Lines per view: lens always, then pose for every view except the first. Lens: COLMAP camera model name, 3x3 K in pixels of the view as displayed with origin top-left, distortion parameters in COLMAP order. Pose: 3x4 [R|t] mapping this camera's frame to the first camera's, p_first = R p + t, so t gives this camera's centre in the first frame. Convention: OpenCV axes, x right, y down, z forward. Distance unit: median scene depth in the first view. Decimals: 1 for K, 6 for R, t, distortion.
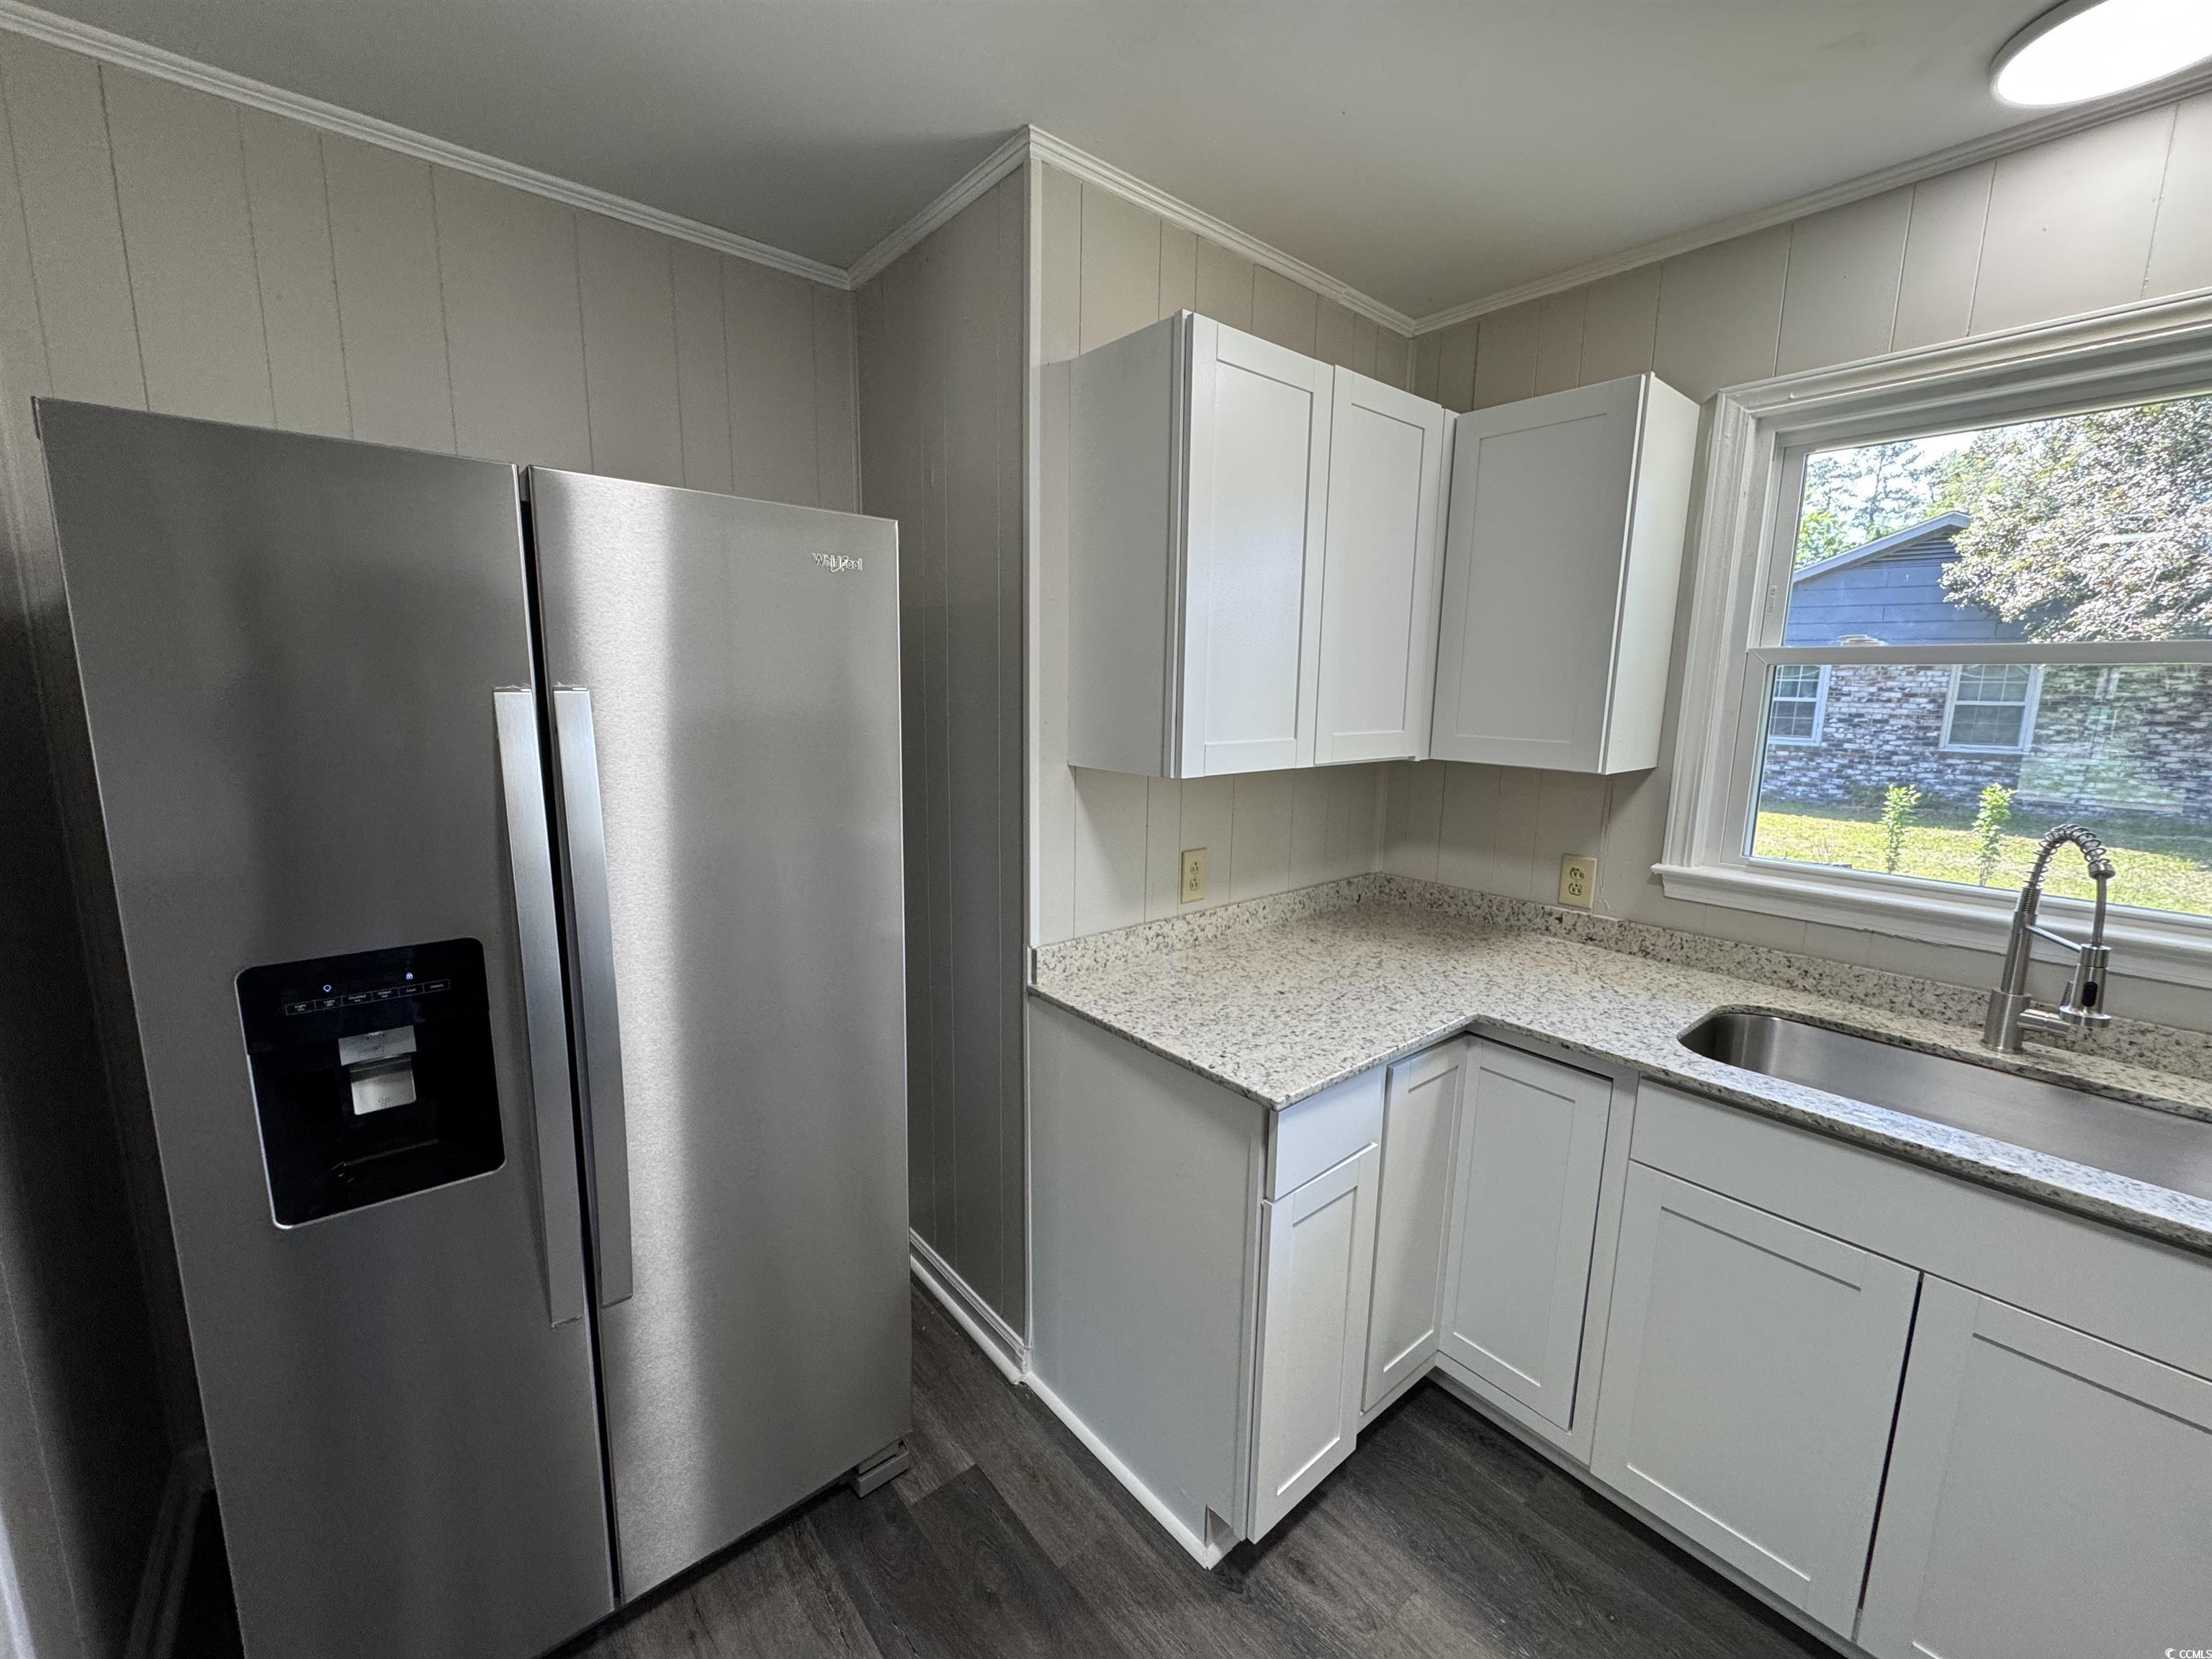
lens RADIAL K [[882.2, 0, 1106.6], [0, 882.2, 827.6], [0, 0, 1]] dist [-0.001715, -0.000426]
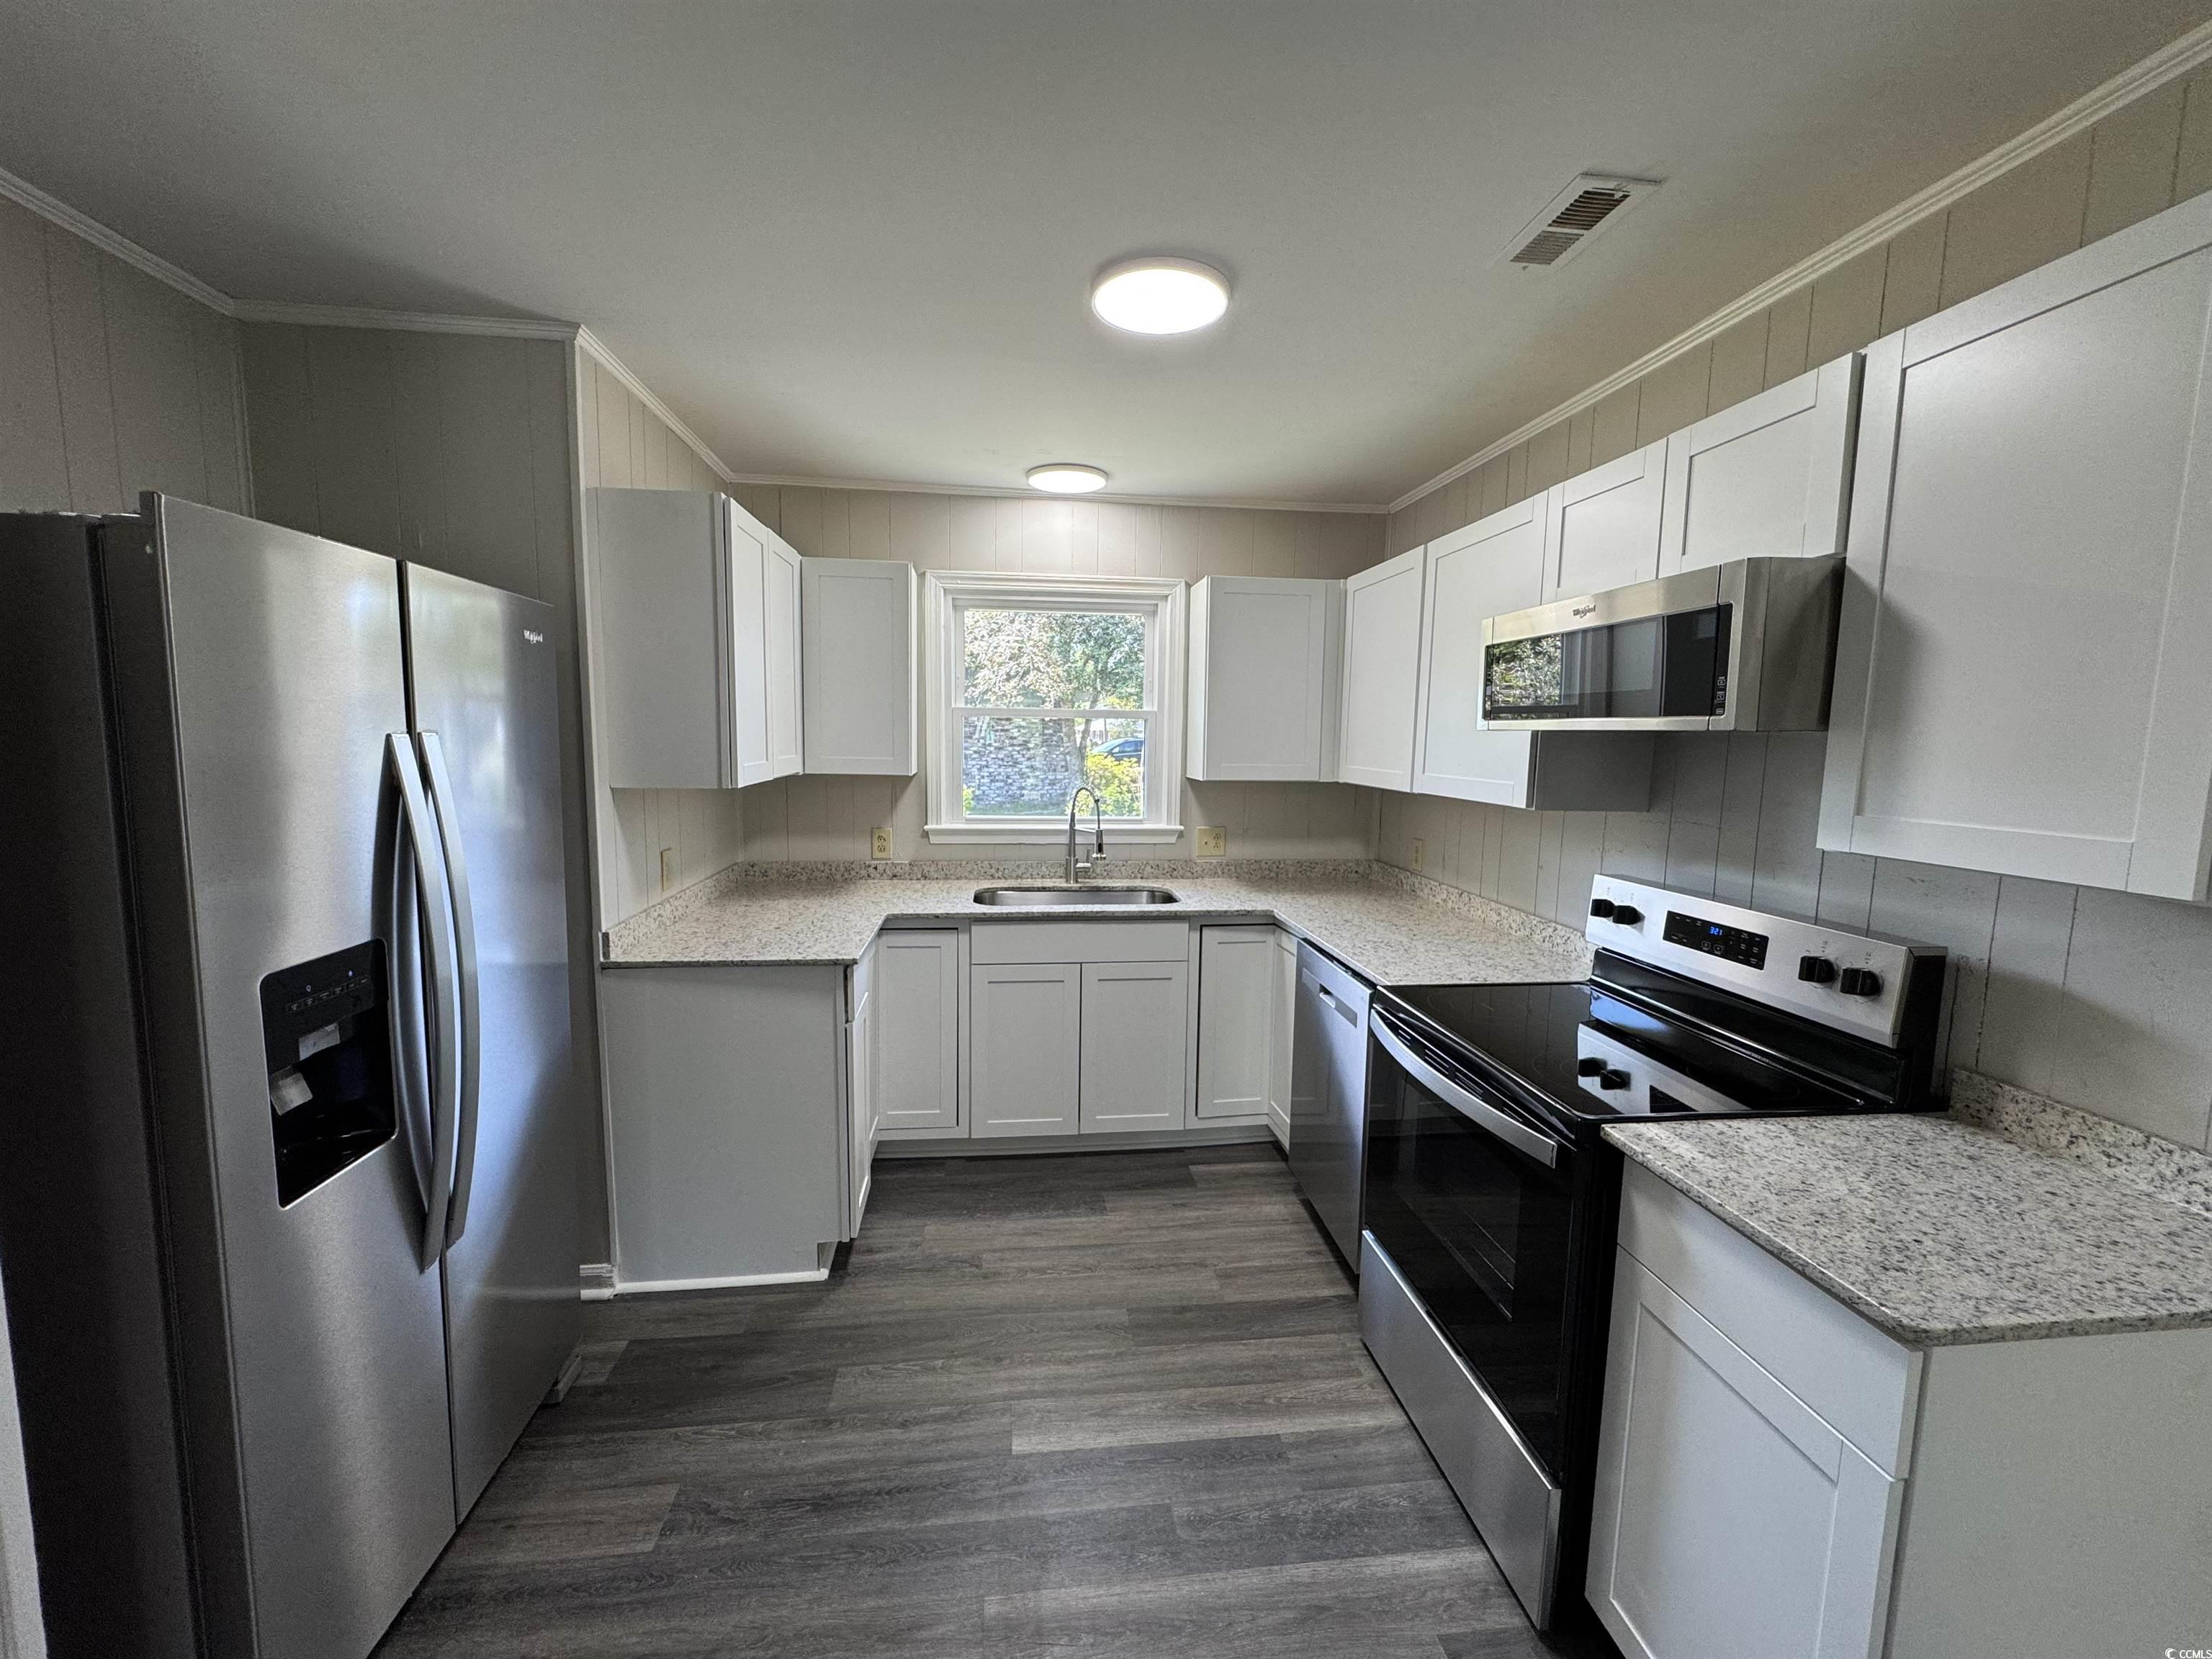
lens RADIAL K [[882.2, 0, 1106.6], [0, 882.2, 827.6], [0, 0, 1]] dist [-0.001715, -0.000426]
pose [[0.545562, -0.096350, 0.832513, -0.727925], [0.127616, 0.991336, 0.031101, 0.039816], [-0.828297, 0.089275, 0.553131, -0.318324]]
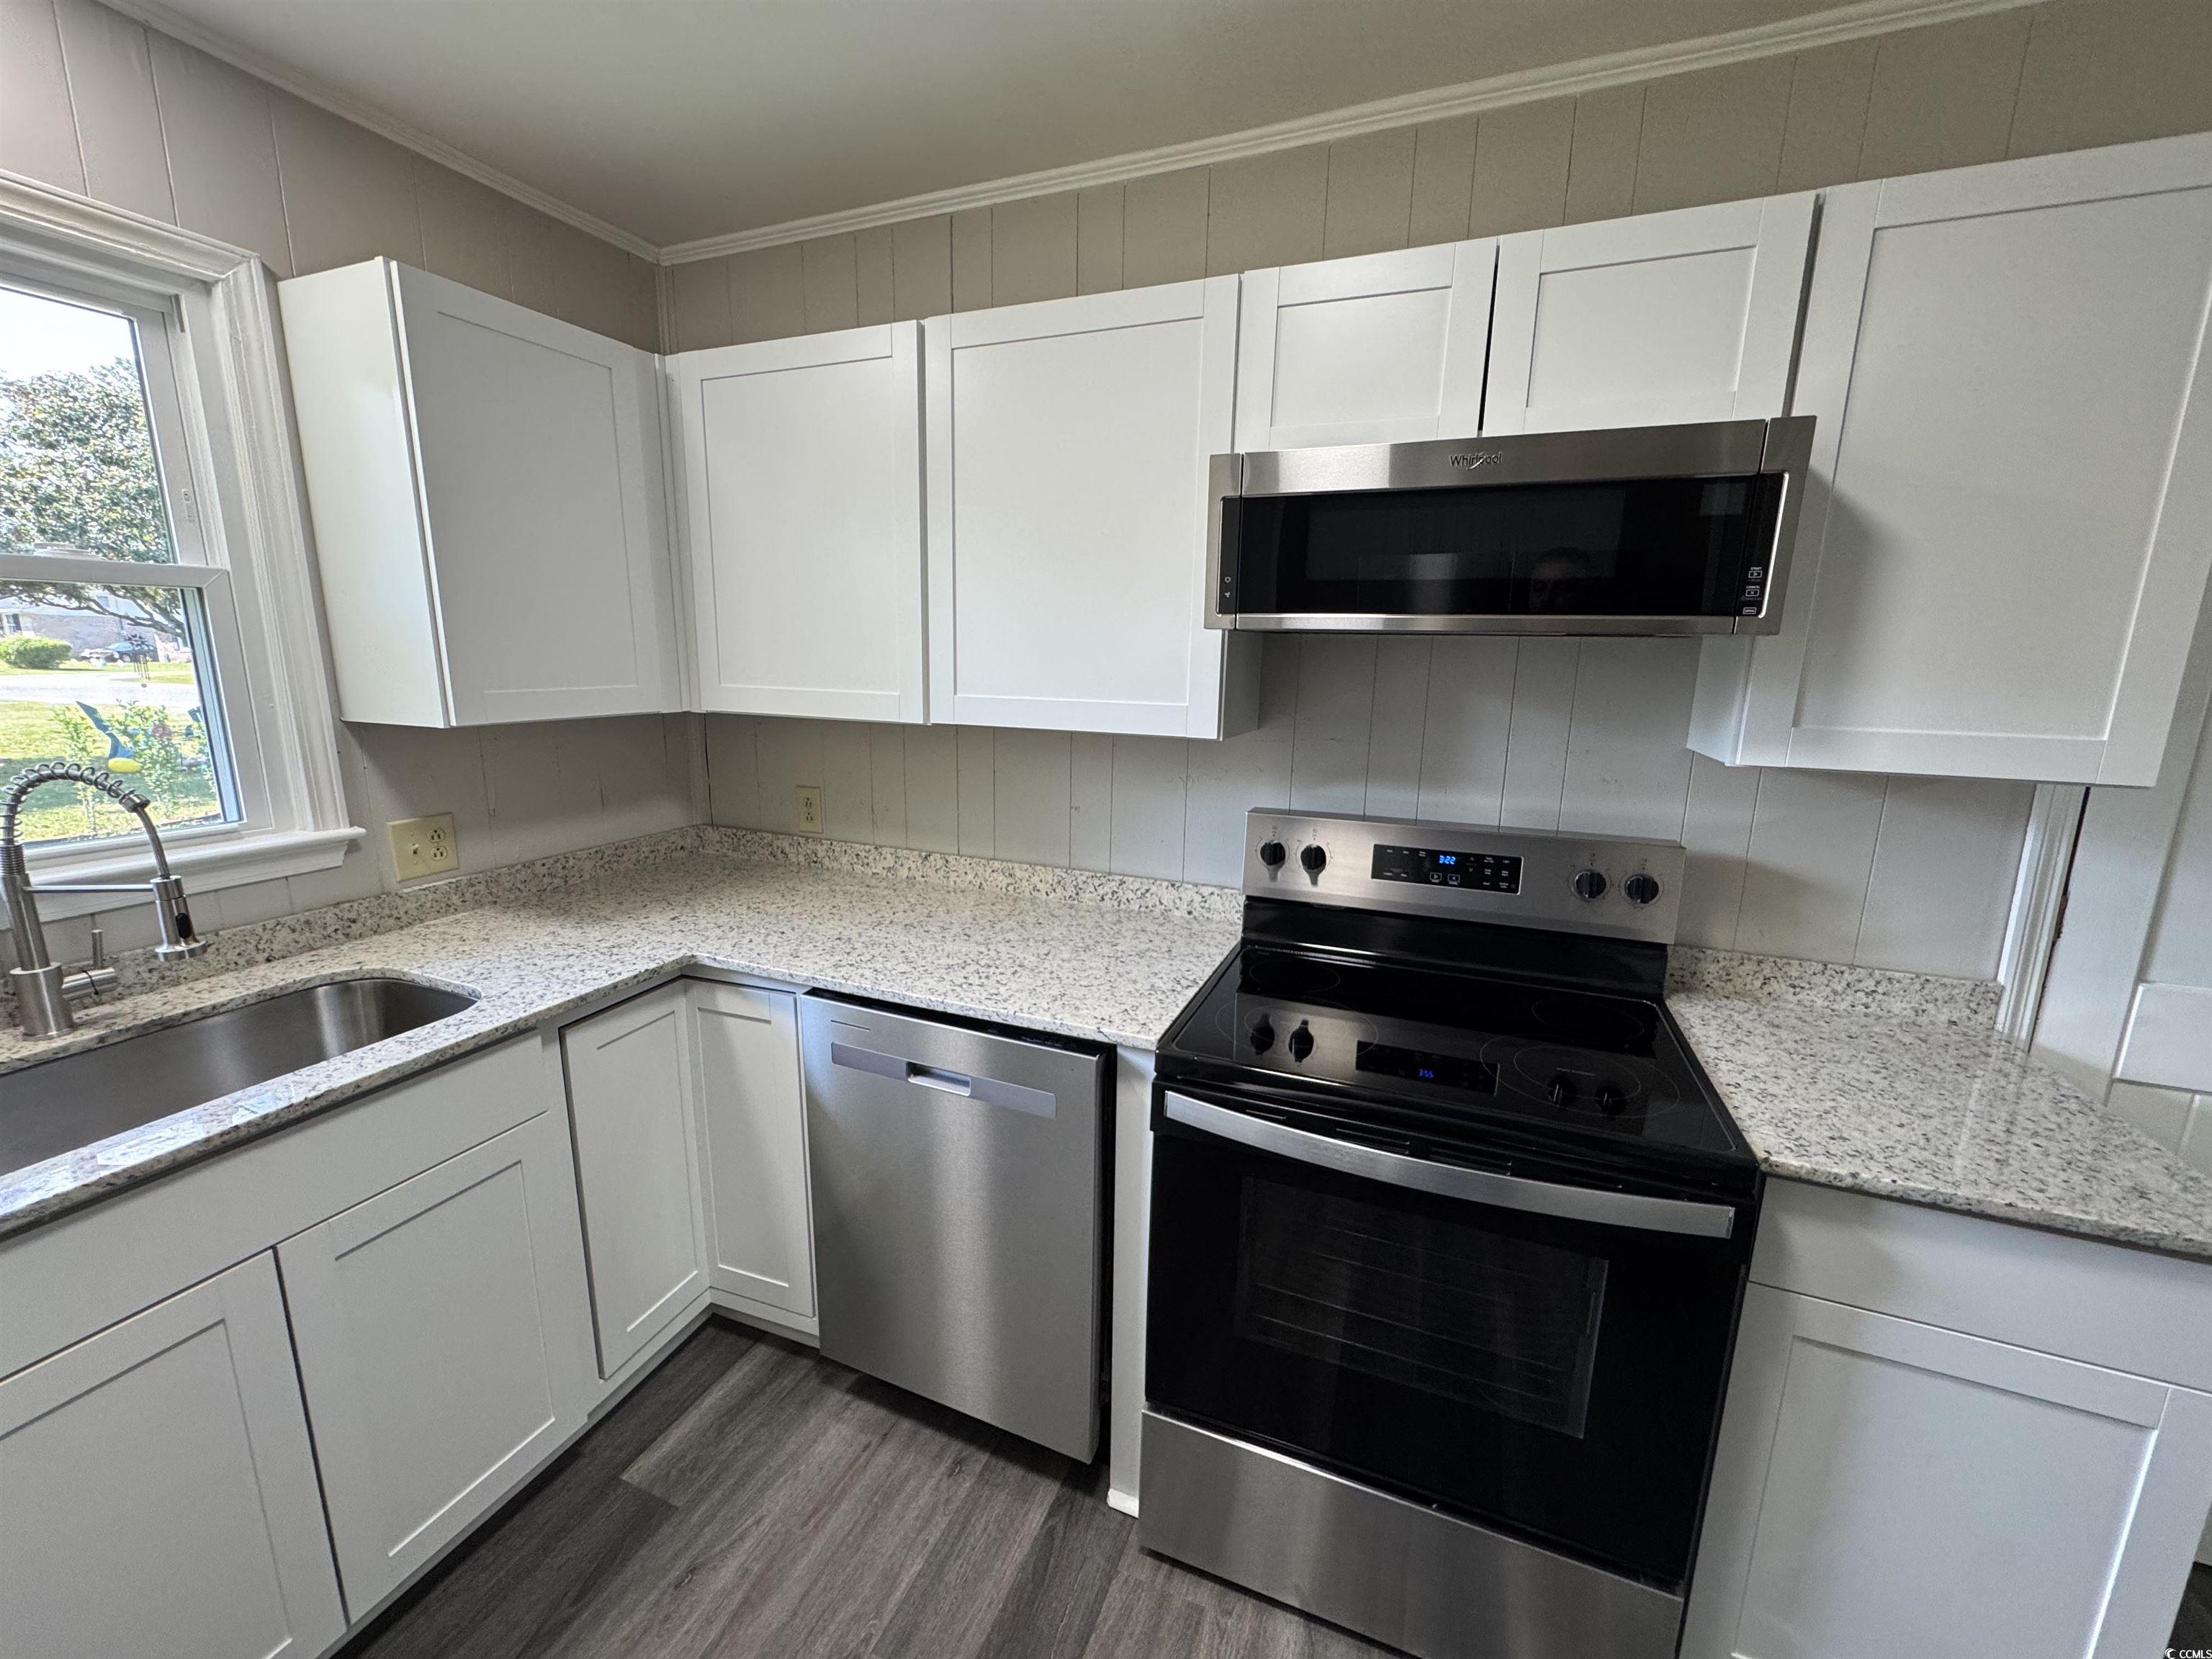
lens RADIAL K [[882.2, 0, 1106.6], [0, 882.2, 827.6], [0, 0, 1]] dist [-0.001715, -0.000426]
pose [[-0.469143, -0.197209, 0.860822, -0.134665], [0.116309, 0.952460, 0.281590, -0.051478], [-0.875430, 0.232227, -0.423902, 0.358234]]
